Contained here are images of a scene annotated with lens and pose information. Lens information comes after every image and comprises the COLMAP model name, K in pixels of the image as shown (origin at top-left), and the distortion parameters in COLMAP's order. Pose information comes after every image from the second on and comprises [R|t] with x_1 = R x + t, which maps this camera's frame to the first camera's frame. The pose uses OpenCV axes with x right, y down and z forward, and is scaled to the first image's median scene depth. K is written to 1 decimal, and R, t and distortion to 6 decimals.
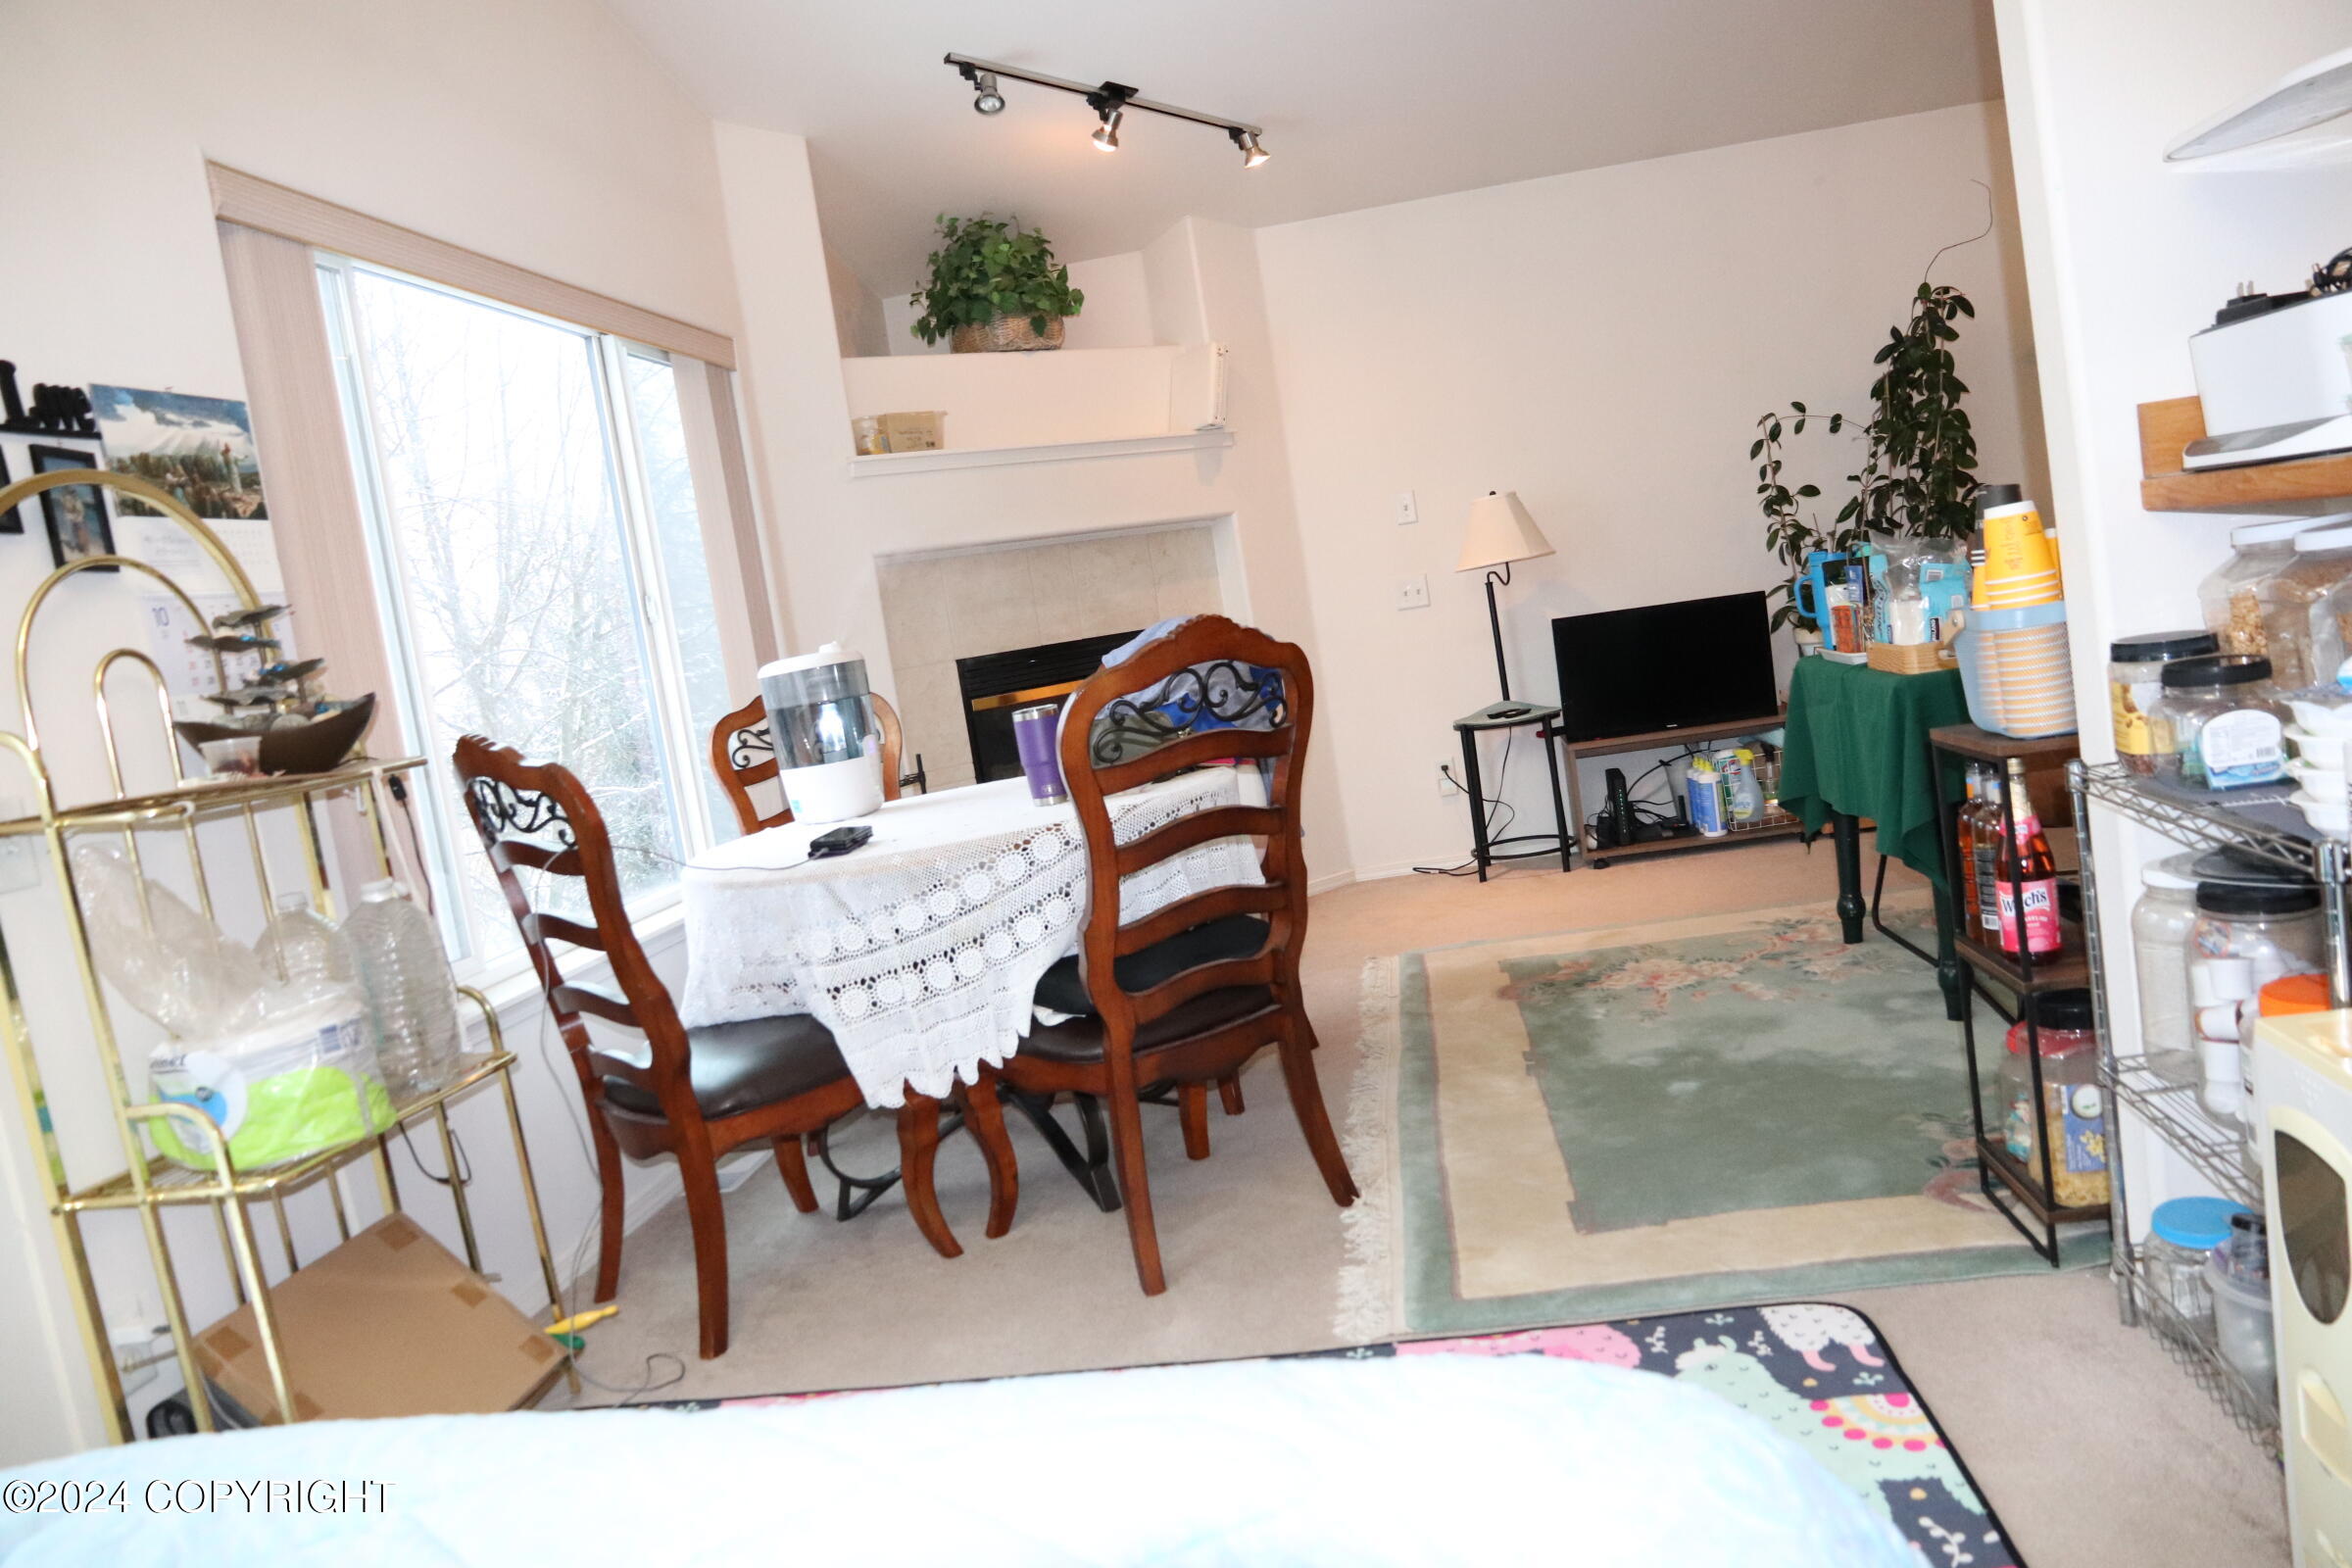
lens RADIAL K [[1624.4, 0, 1188.3], [0, 1624.4, 778.5], [0, 0, 1]] dist [-0.119008, 0.083590]
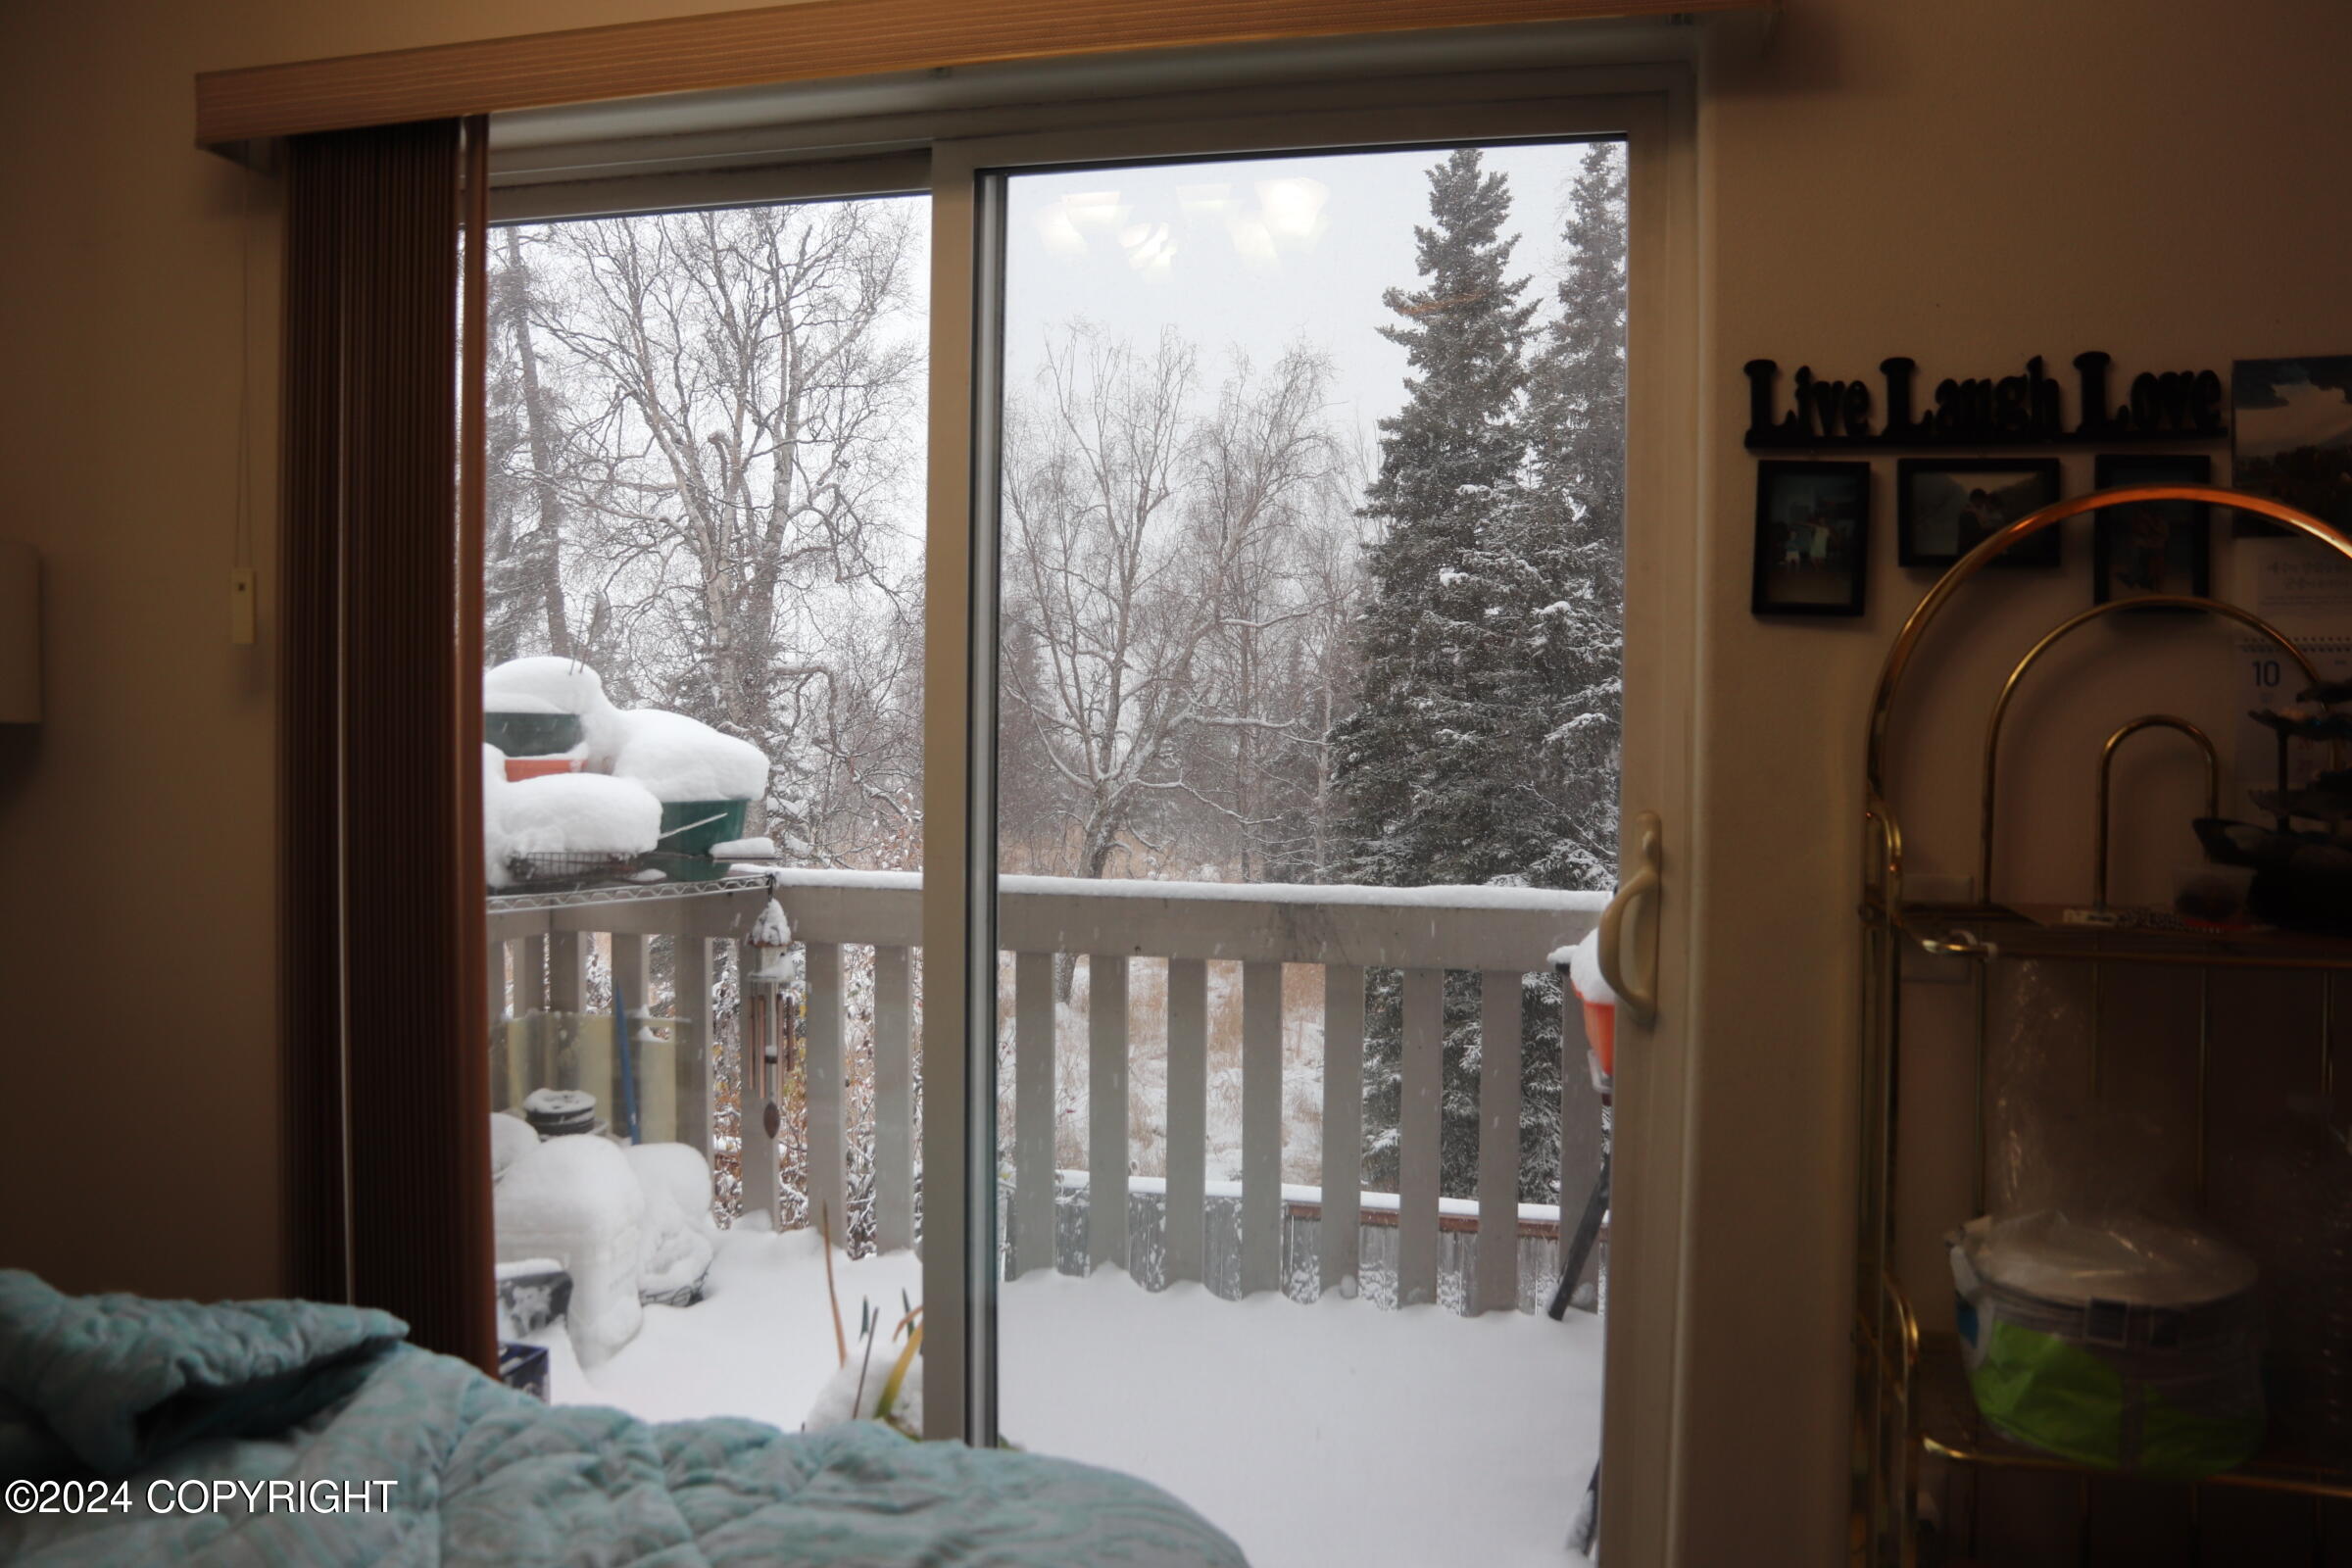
lens RADIAL K [[1624.4, 0, 1184.3], [0, 1624.4, 771.0], [0, 0, 1]] dist [-0.119008, 0.083590]
pose [[-0.072858, 0.180690, -0.980838, 0.056127], [-0.099604, 0.977217, 0.187421, -0.075692], [0.992356, 0.111351, -0.053200, 0.280021]]
